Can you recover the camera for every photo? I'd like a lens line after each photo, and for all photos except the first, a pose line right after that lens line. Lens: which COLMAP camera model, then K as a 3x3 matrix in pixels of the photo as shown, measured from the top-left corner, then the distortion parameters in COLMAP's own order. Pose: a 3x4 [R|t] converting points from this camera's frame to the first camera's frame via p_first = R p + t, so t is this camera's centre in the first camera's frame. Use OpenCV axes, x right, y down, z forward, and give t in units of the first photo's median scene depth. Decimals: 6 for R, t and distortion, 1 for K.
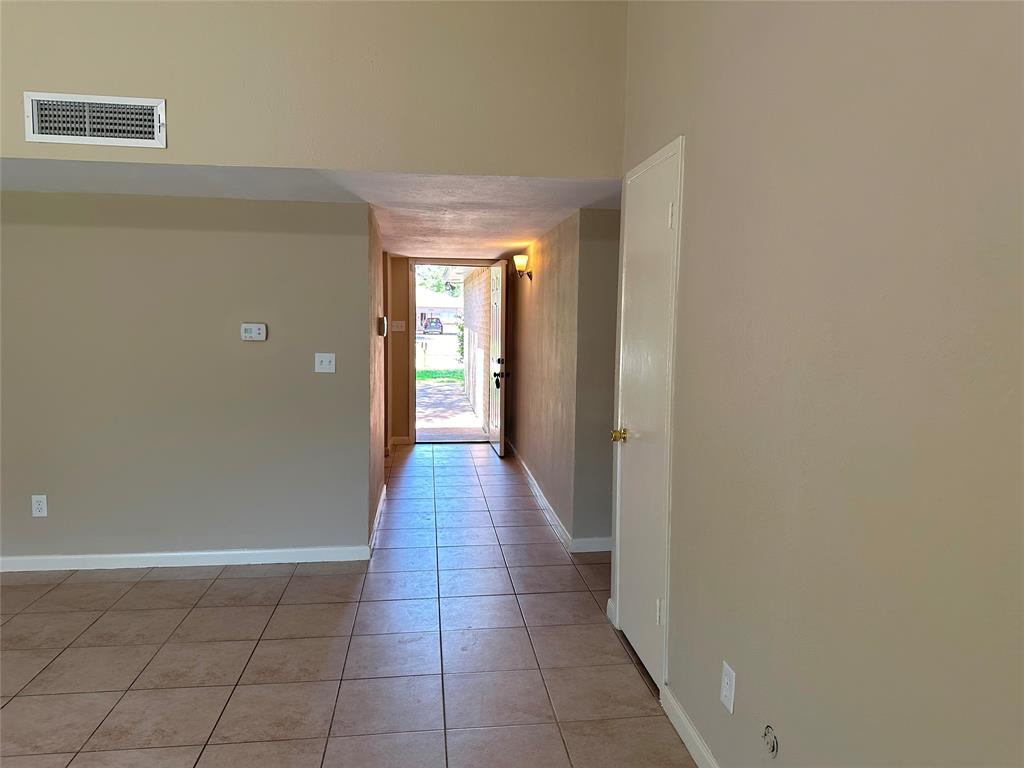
lens RADIAL K [[714.5, 0, 512.0], [0, 714.5, 378.2], [0, 0, 1]] dist [0.082154, -0.107983]
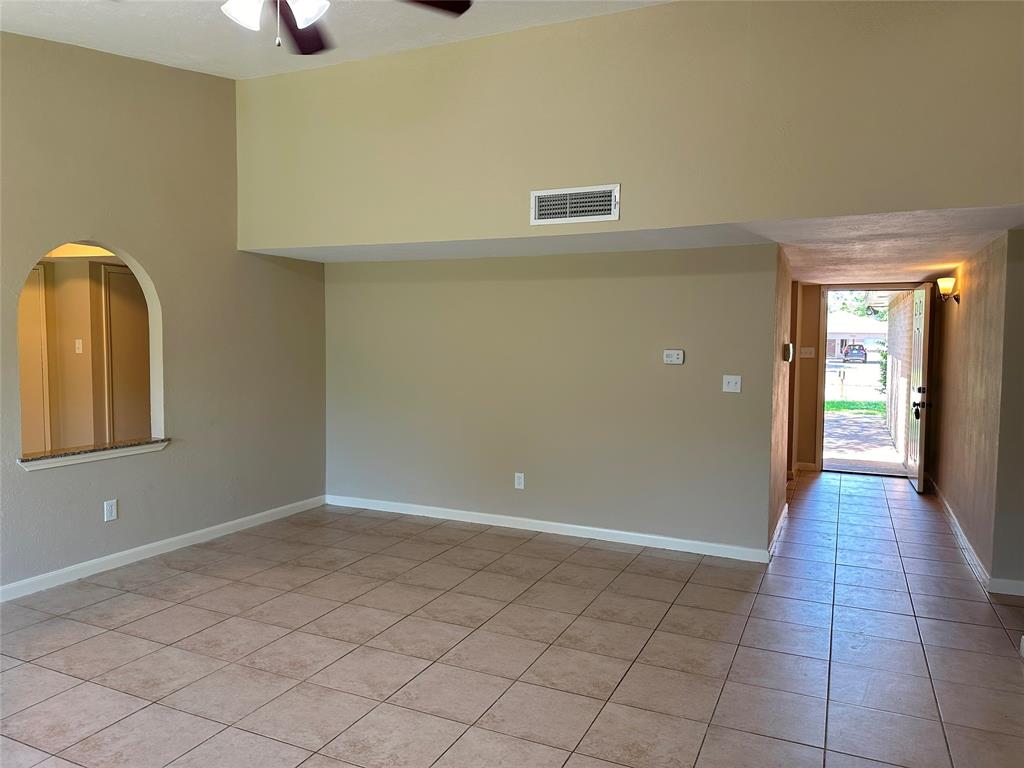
lens RADIAL K [[714.5, 0, 512.0], [0, 714.5, 378.2], [0, 0, 1]] dist [0.082154, -0.107983]
pose [[0.851082, 0.023042, -0.524527, 0.039627], [-0.042962, 0.998743, -0.025835, 0.012896], [0.523273, 0.044522, 0.851002, -0.147178]]
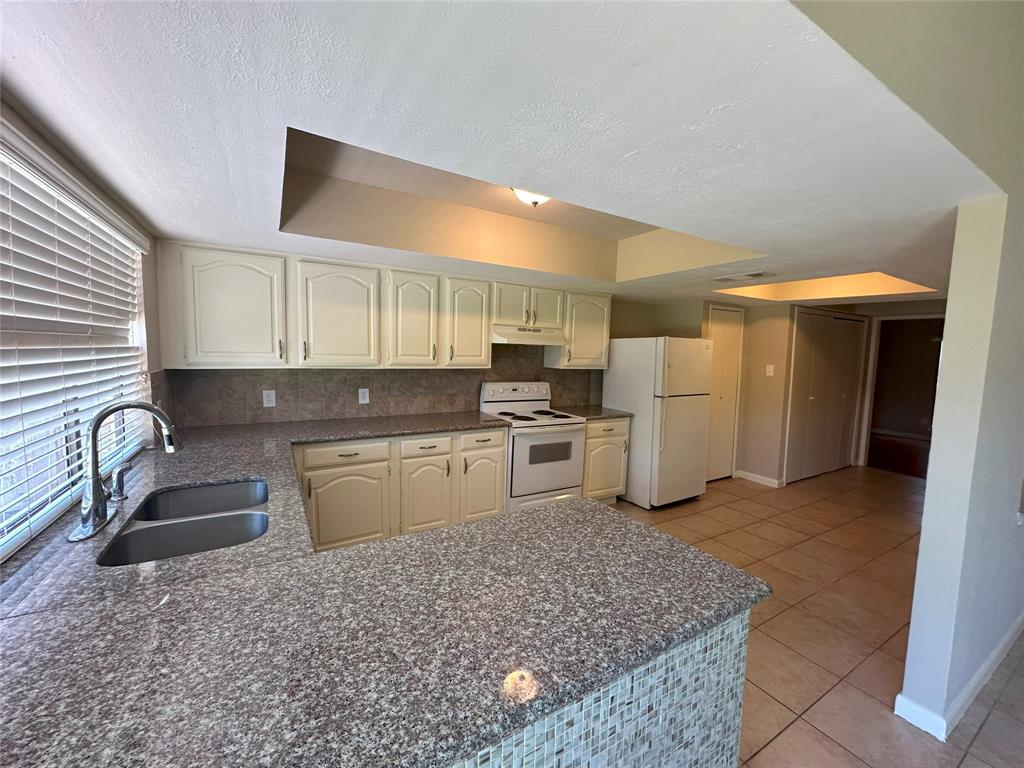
lens RADIAL K [[410.6, 0, 511.6], [0, 410.6, 383.5], [0, 0, 1]] dist [-0.002333, 0.000419]
pose [[0.400268, 0.070450, -0.913686, -0.719771], [-0.101316, 0.994330, 0.032283, 0.016359], [0.910780, 0.079650, 0.405136, -0.394850]]
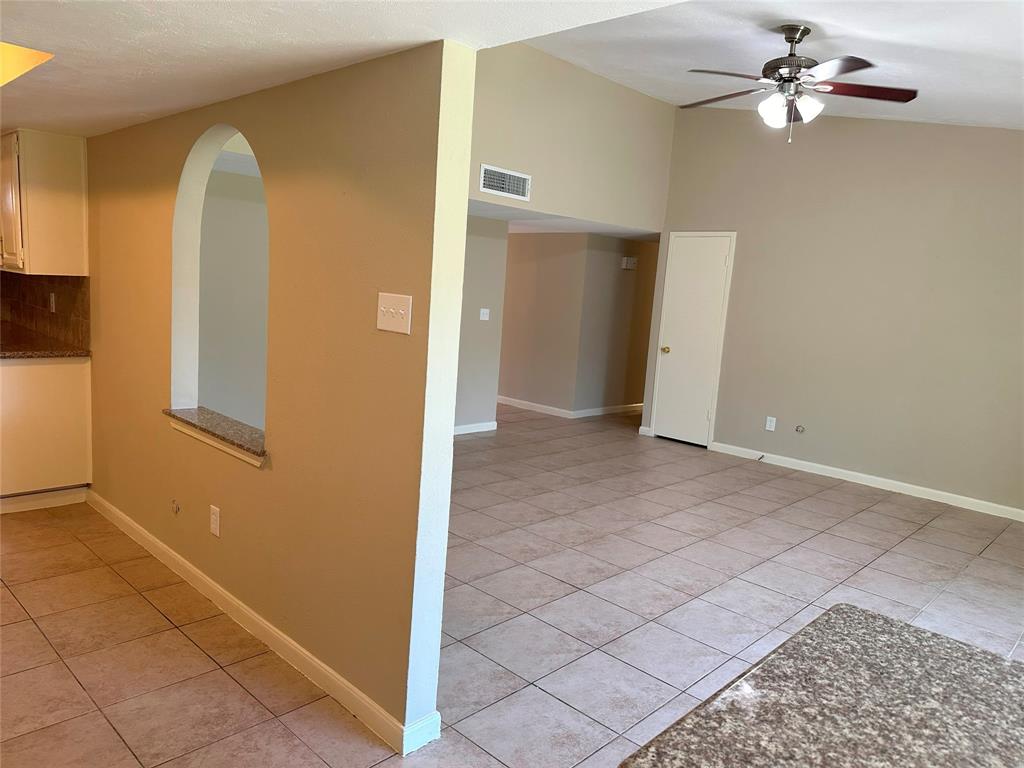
lens RADIAL K [[714.5, 0, 516.7], [0, 714.5, 385.7], [0, 0, 1]] dist [0.082031, -0.101127]
pose [[0.766593, -0.047613, 0.640366, -1.129531], [-0.004487, 0.996826, 0.079488, 0.011048], [-0.642118, -0.063809, 0.763946, -0.299042]]
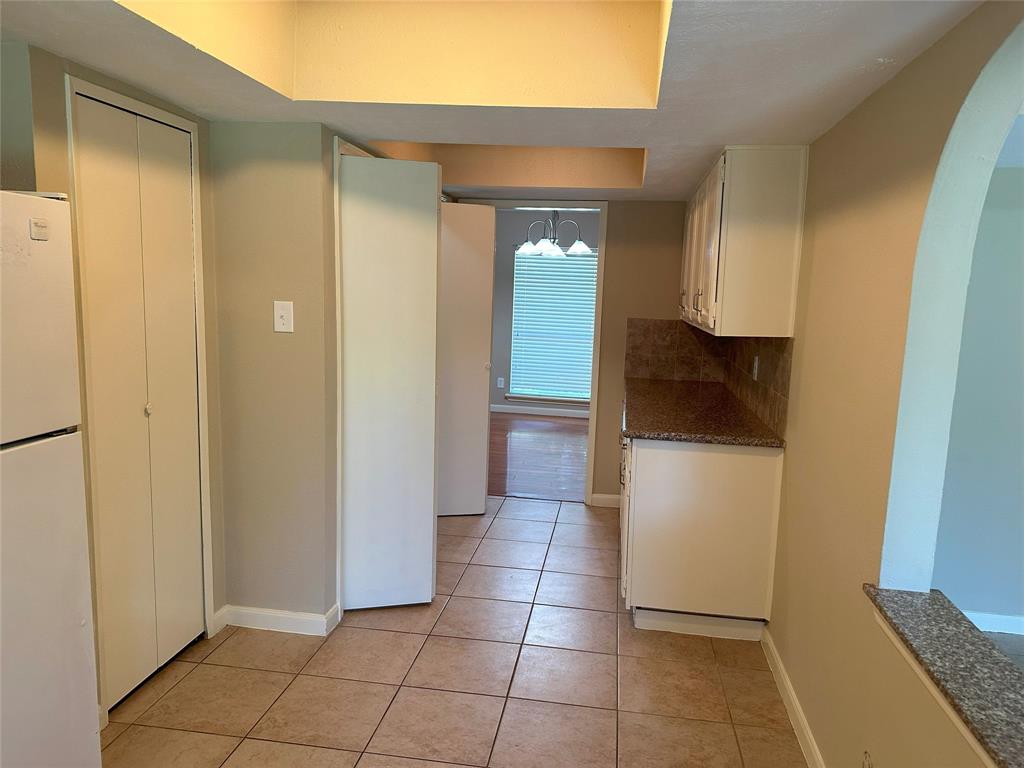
lens RADIAL K [[713.6, 0, 516.2], [0, 713.6, 387.3], [0, 0, 1]] dist [0.151757, -0.246065]
pose [[0.966346, 0.056875, -0.250879, -1.033106], [-0.046274, 0.997777, 0.047958, -0.023119], [0.253049, -0.034735, 0.966830, 0.029545]]
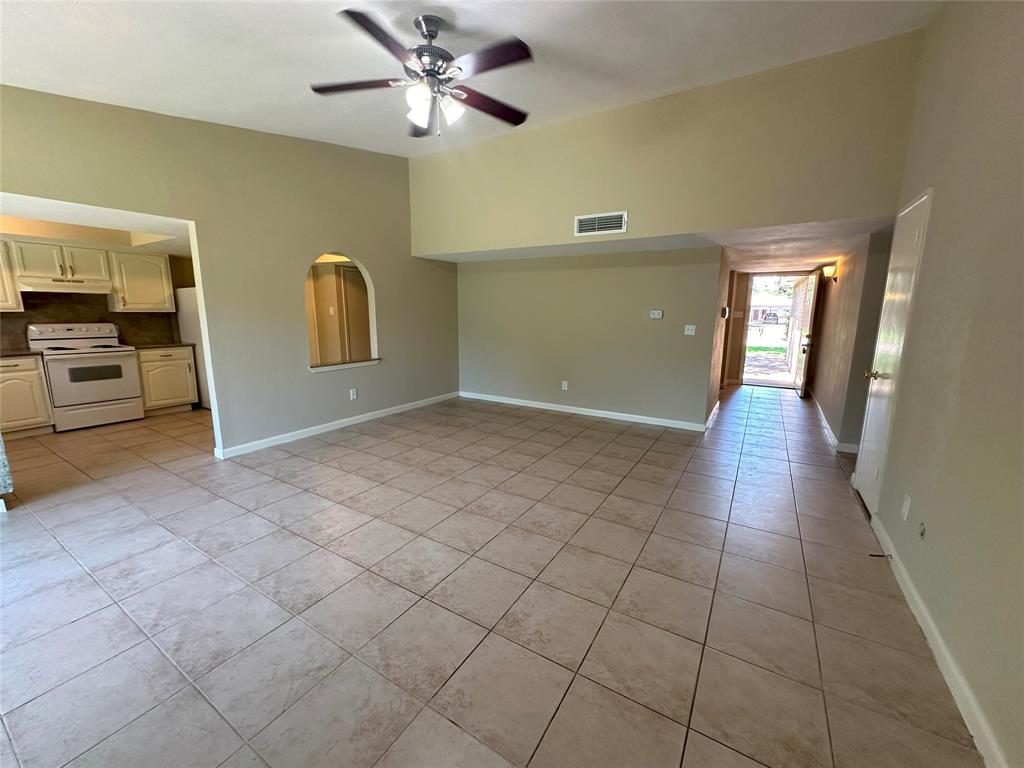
lens RADIAL K [[410.1, 0, 511.5], [0, 410.1, 383.5], [0, 0, 1]] dist [-0.002143, -0.000137]
pose [[0.783816, 0.101233, -0.612686, 0.055299], [-0.049126, 0.993639, 0.101329, 0.030776], [0.619046, -0.049325, 0.783804, -0.177571]]
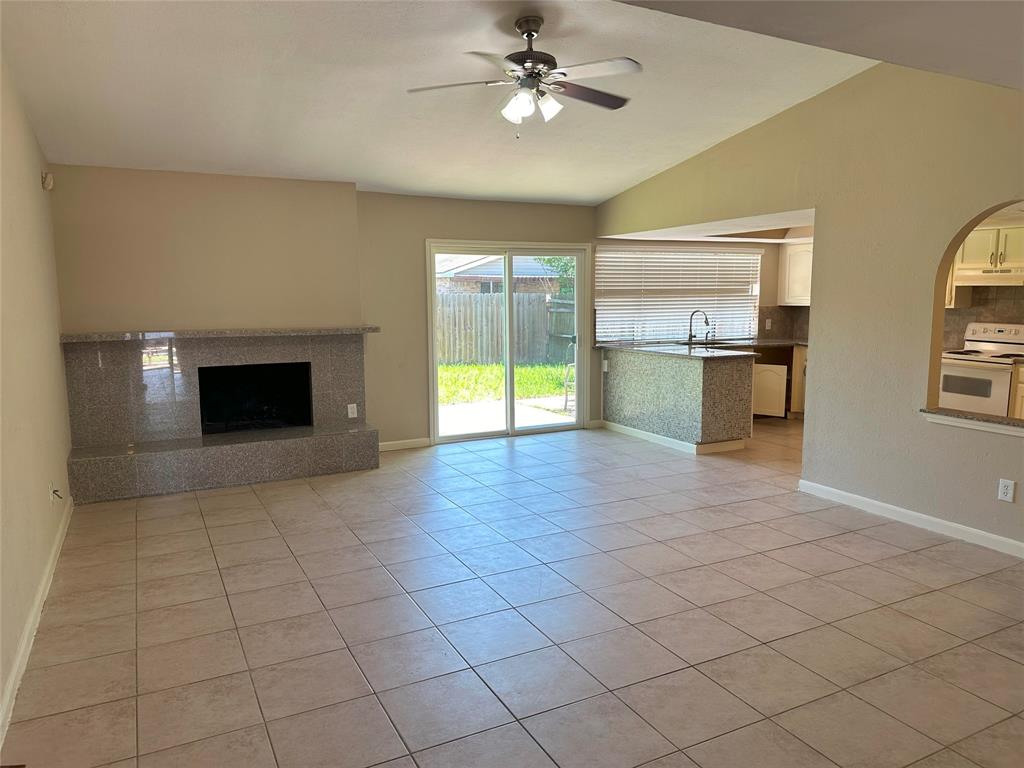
lens RADIAL K [[714.5, 0, 512.0], [0, 714.5, 378.2], [0, 0, 1]] dist [0.082154, -0.107983]
pose [[-0.935539, 0.032226, -0.351750, -0.029925], [-0.039825, 0.979856, 0.195693, -0.099020], [0.350971, 0.197087, -0.915410, 0.963141]]
